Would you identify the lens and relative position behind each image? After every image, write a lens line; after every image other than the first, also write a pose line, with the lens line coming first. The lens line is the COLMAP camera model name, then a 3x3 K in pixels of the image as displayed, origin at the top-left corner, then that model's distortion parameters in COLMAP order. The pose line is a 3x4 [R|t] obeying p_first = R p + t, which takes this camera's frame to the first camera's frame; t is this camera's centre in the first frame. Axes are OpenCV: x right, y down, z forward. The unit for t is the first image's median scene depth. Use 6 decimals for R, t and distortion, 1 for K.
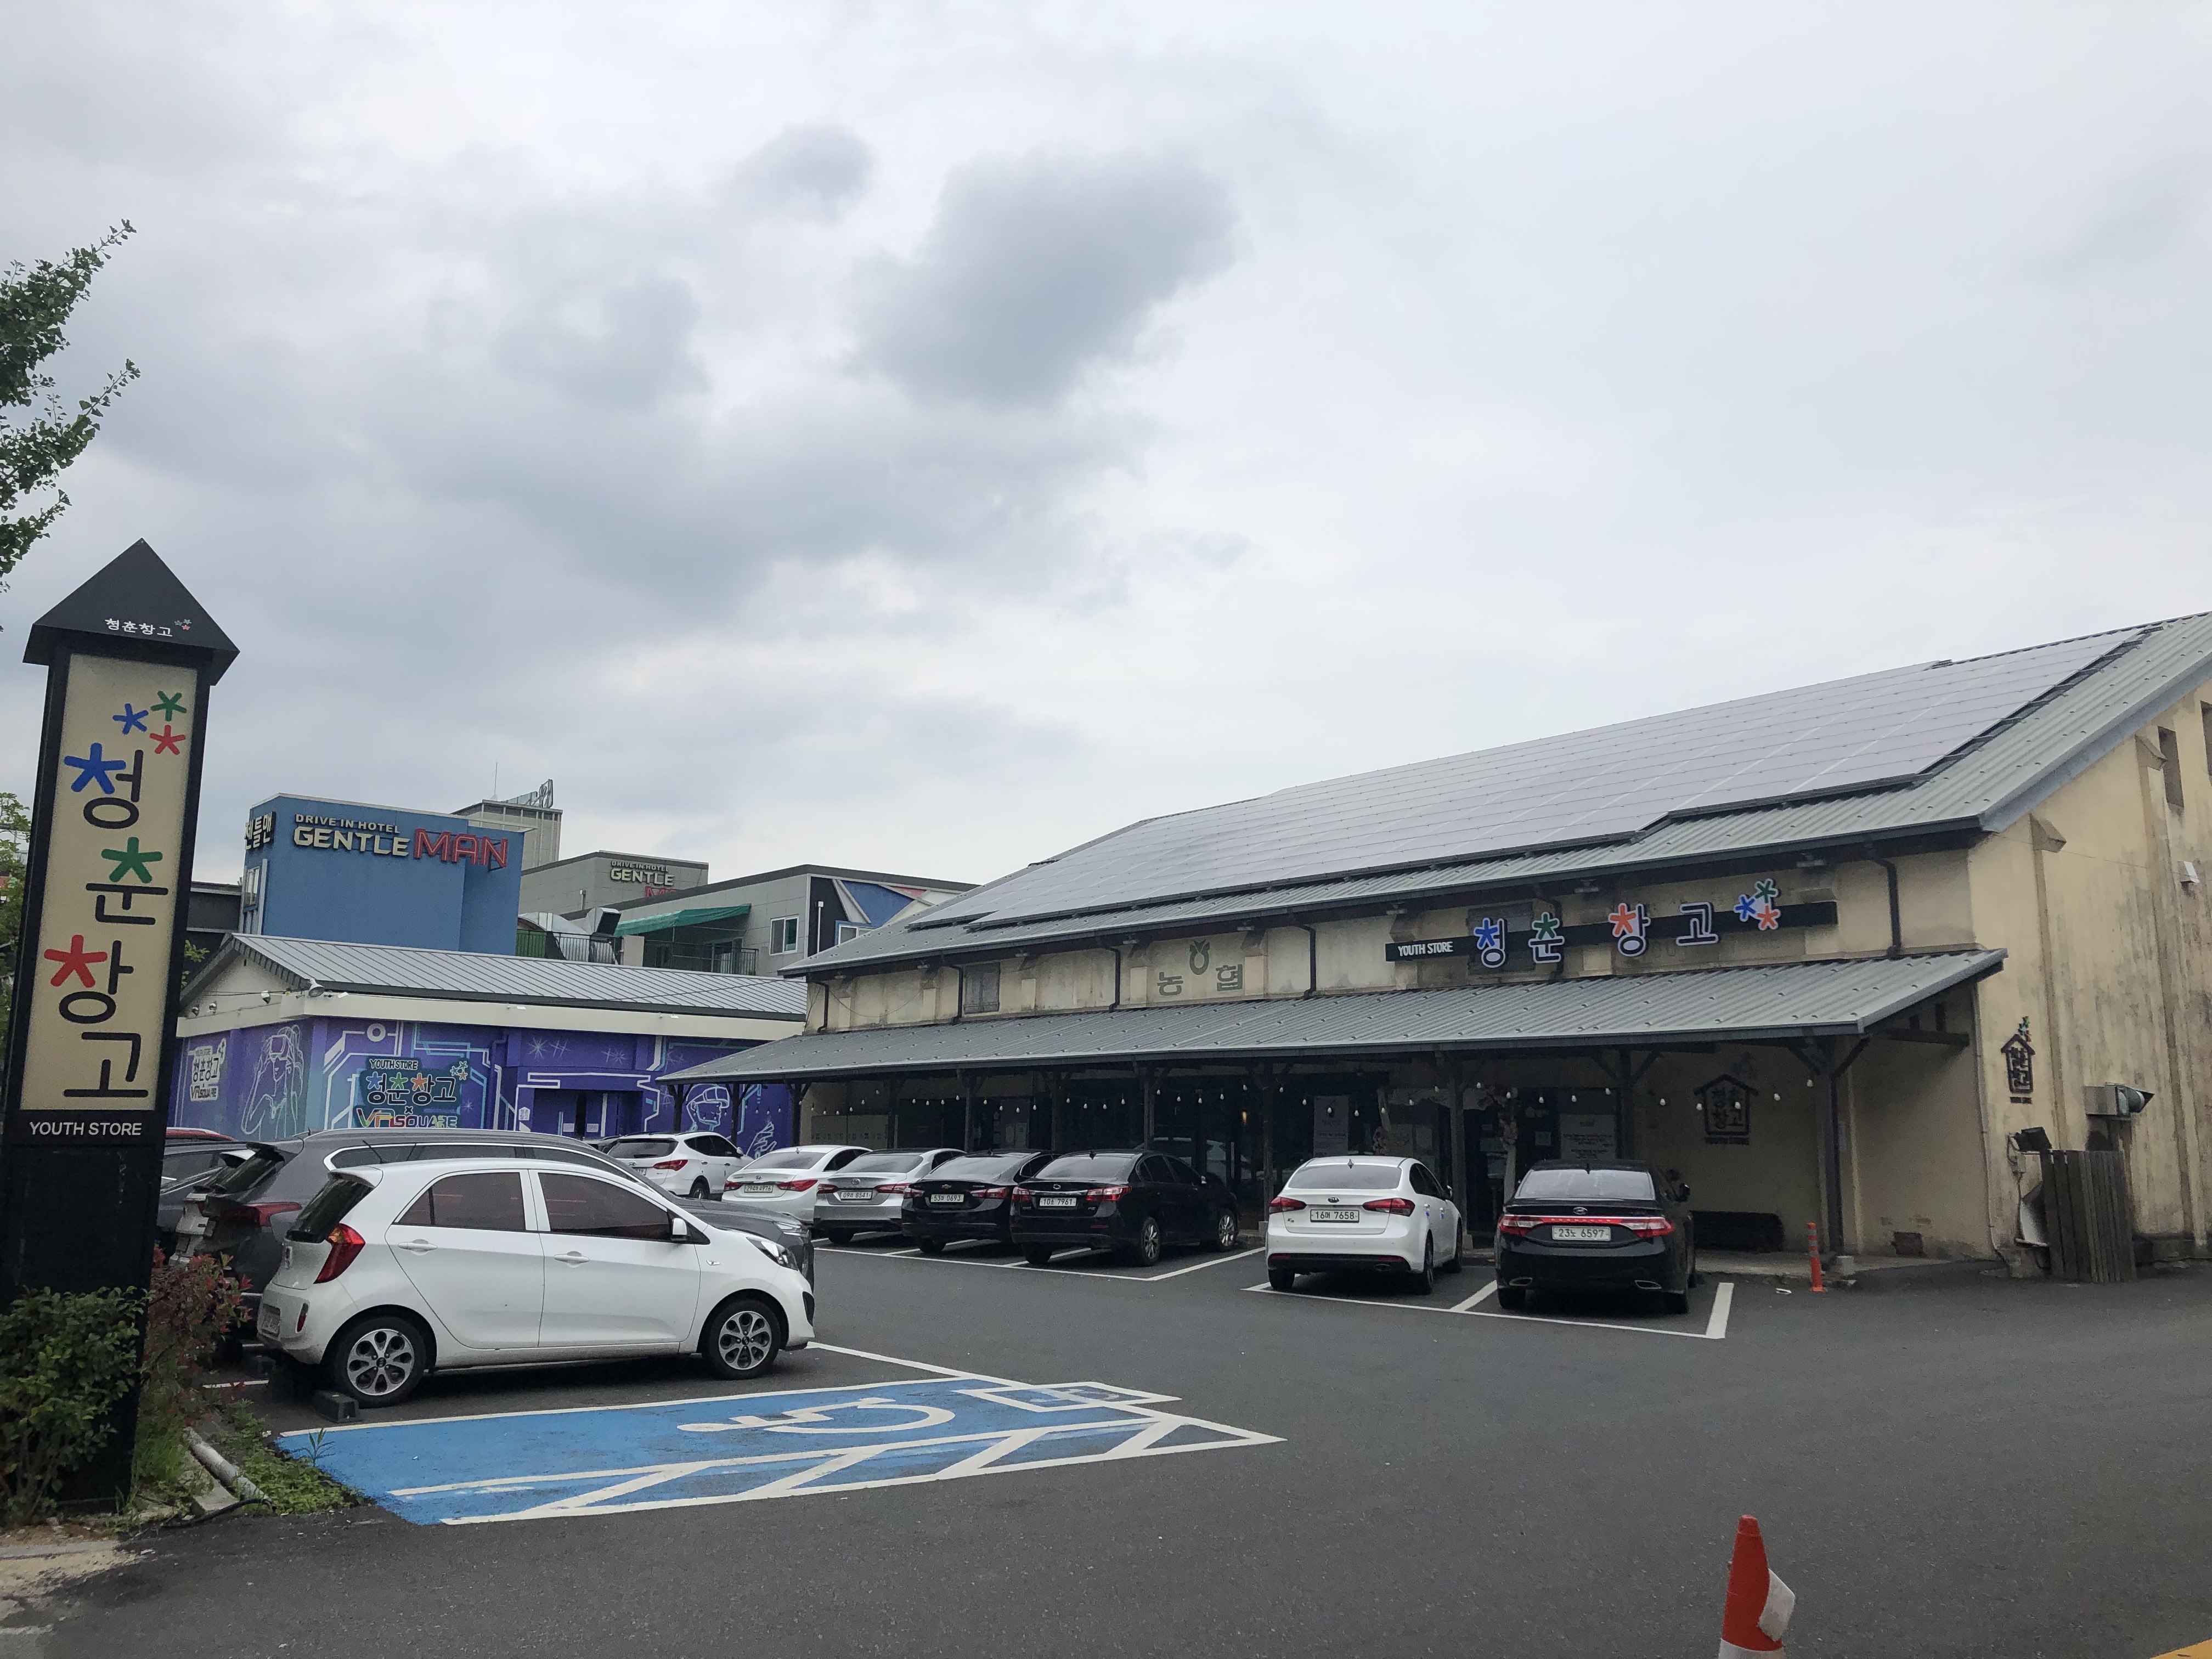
lens RADIAL K [[1780.2, 0, 1106.0], [0, 1780.2, 829.5], [0, 0, 1]] dist [0.069893, -0.082126]
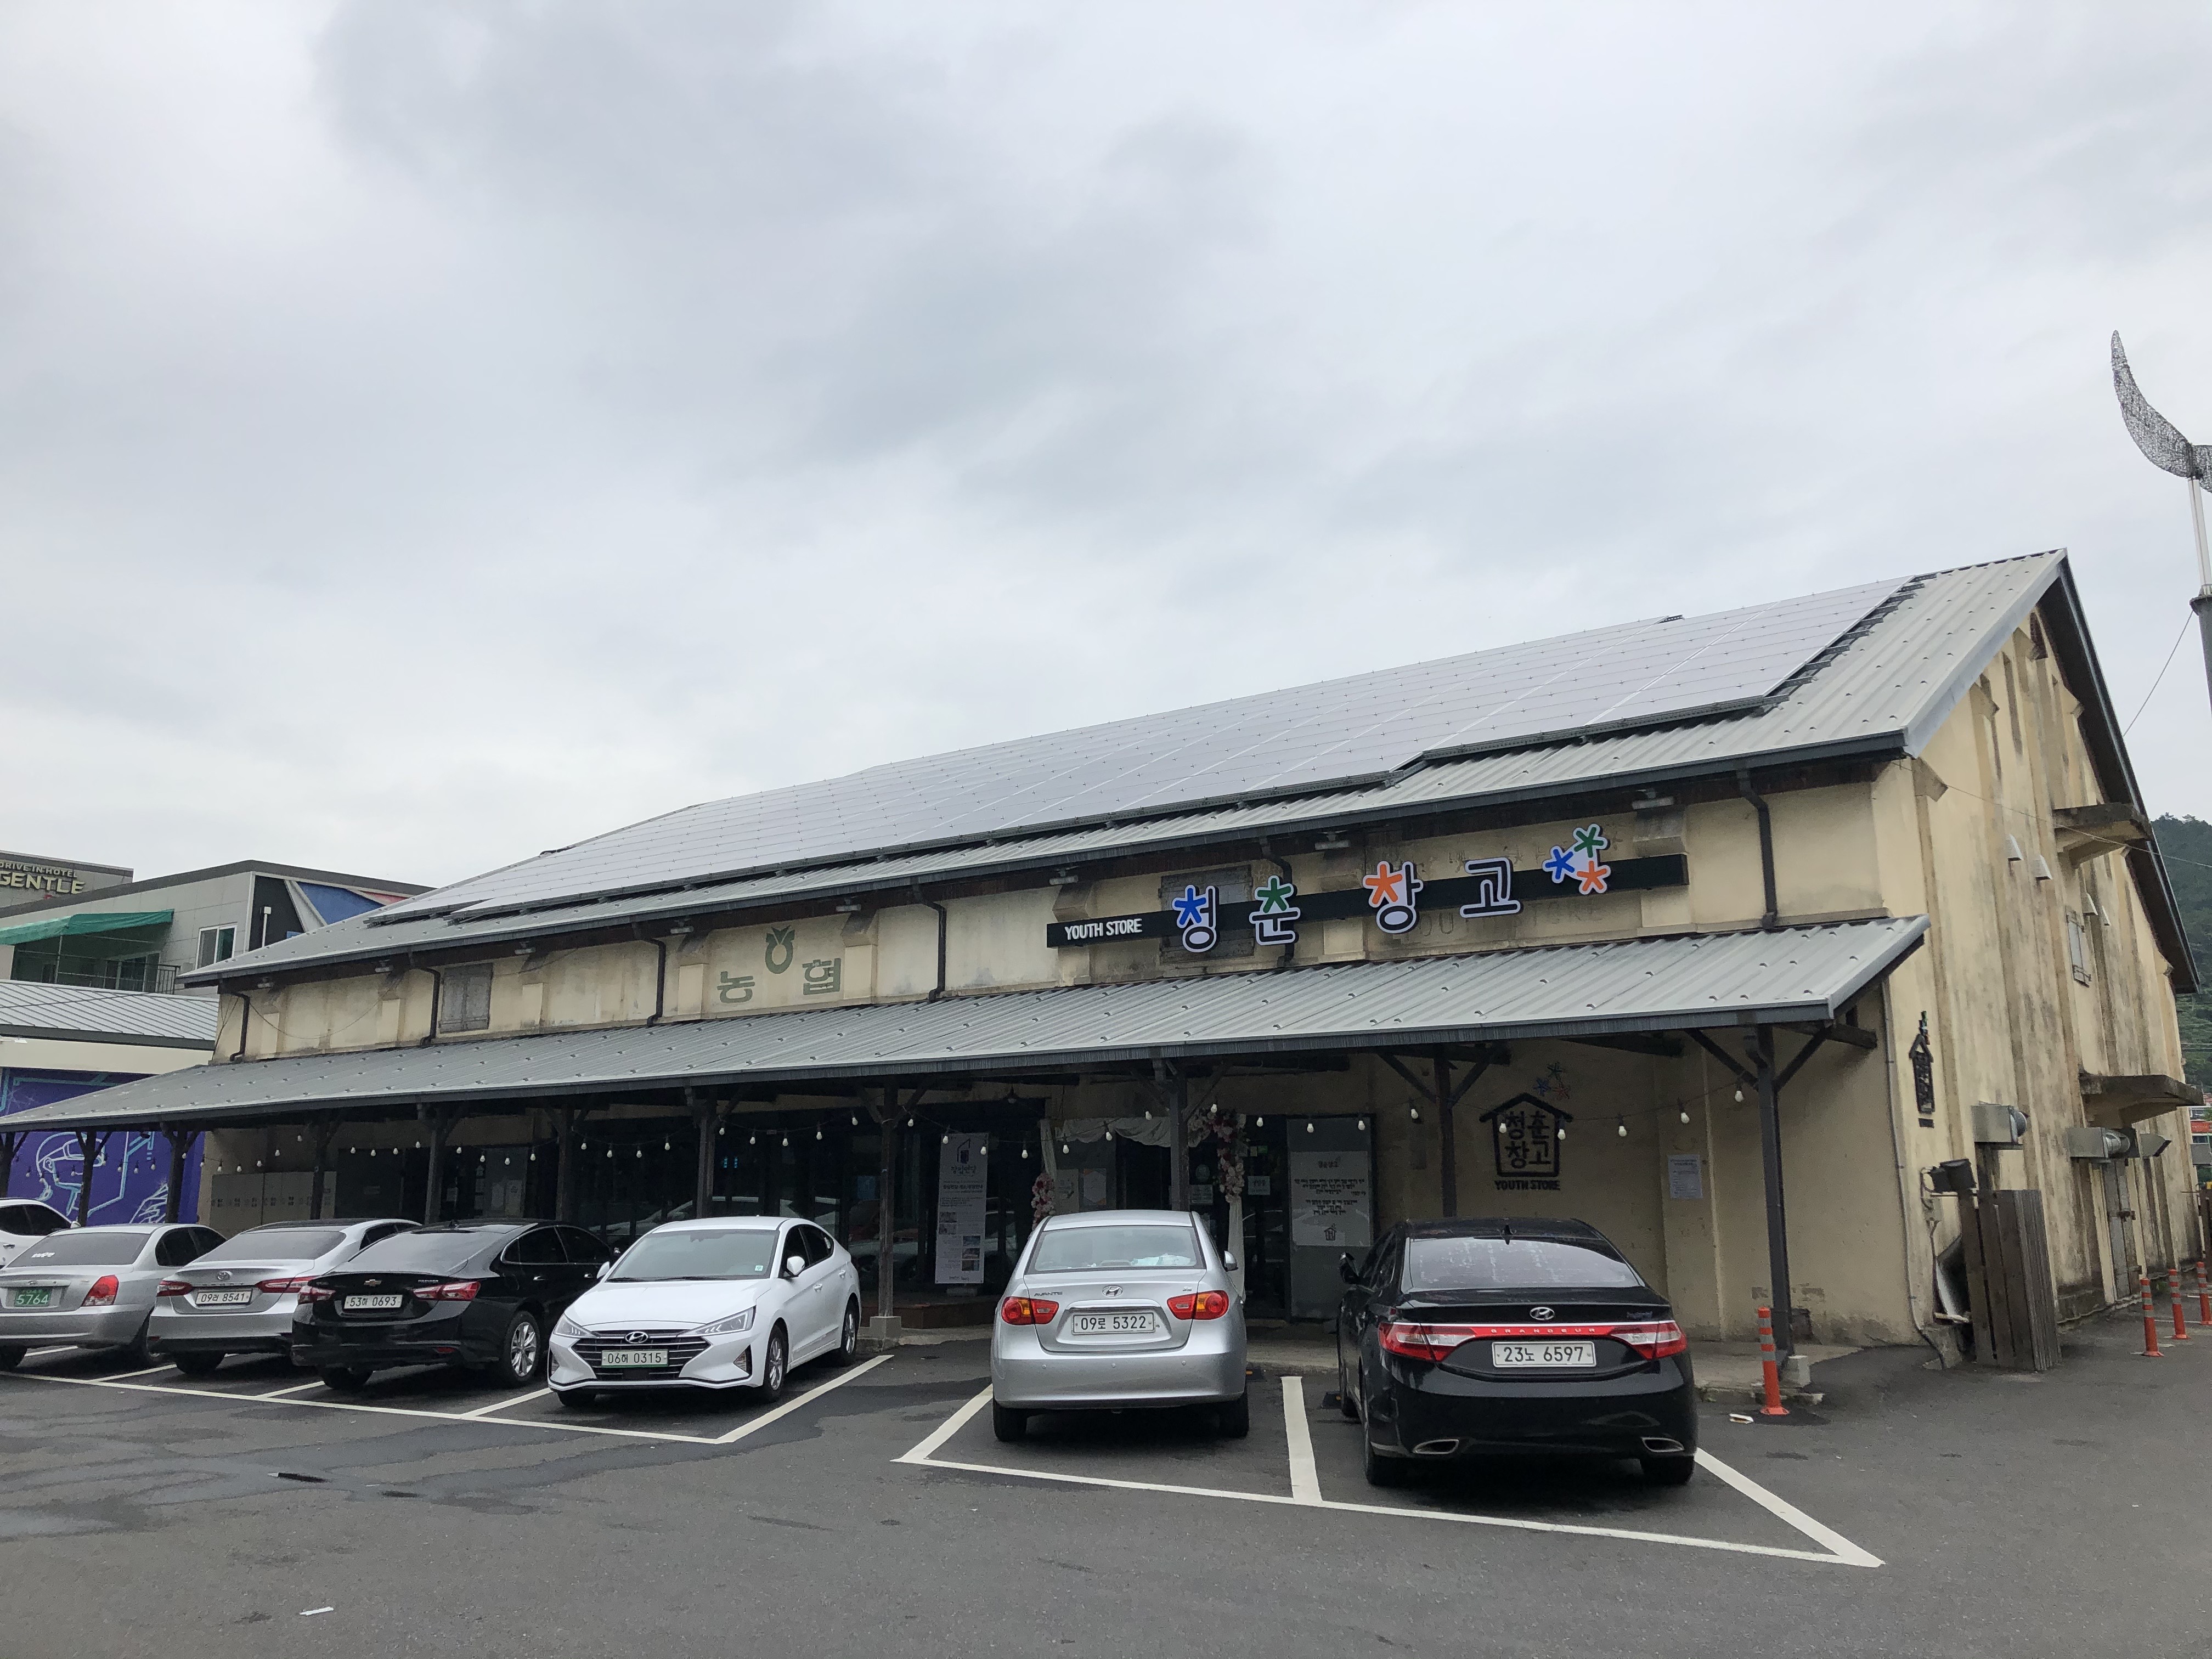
lens RADIAL K [[1780.2, 0, 1106.0], [0, 1780.2, 829.5], [0, 0, 1]] dist [0.069893, -0.082126]
pose [[0.966313, 0.036187, 0.254813, -0.008597], [-0.028876, 0.999059, -0.032375, 0.052511], [-0.255744, 0.023927, 0.966448, 0.306153]]
